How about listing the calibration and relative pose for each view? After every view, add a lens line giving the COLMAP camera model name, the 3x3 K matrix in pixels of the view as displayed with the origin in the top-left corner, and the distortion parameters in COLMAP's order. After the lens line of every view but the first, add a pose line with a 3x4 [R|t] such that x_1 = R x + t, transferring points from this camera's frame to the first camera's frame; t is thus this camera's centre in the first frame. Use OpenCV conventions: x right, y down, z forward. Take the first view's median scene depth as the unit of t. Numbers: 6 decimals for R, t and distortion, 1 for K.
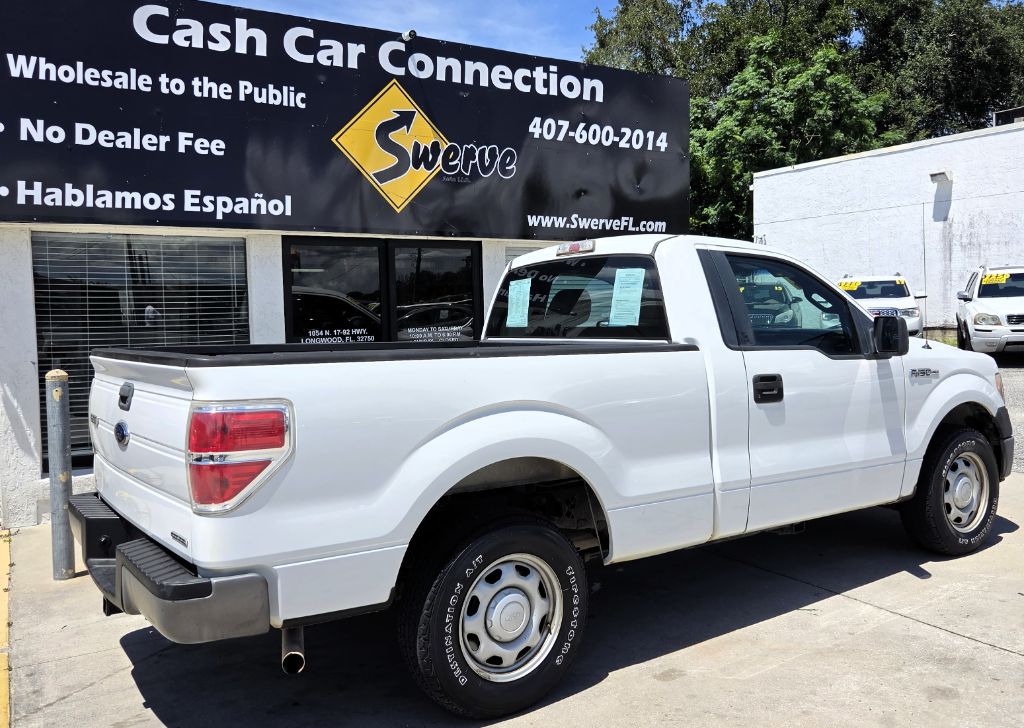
lens RADIAL K [[890.6, 0, 562.8], [0, 890.6, 335.2], [0, 0, 1]] dist [0.060768, -0.053752]
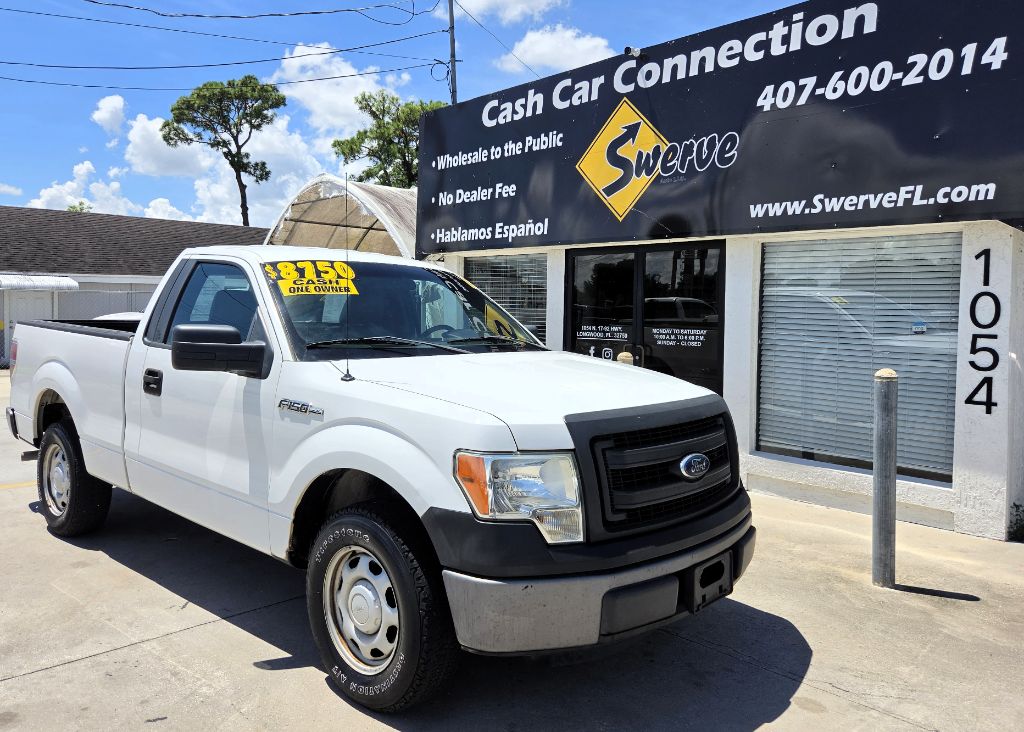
lens RADIAL K [[752.5, 0, 518.6], [0, 752.5, 338.5], [0, 0, 1]] dist [0.056464, -0.054484]
pose [[0.199121, 0.063587, -0.977910, 0.697396], [-0.049489, 0.997272, 0.054769, -0.039008], [0.978724, 0.037490, 0.201725, 0.699821]]
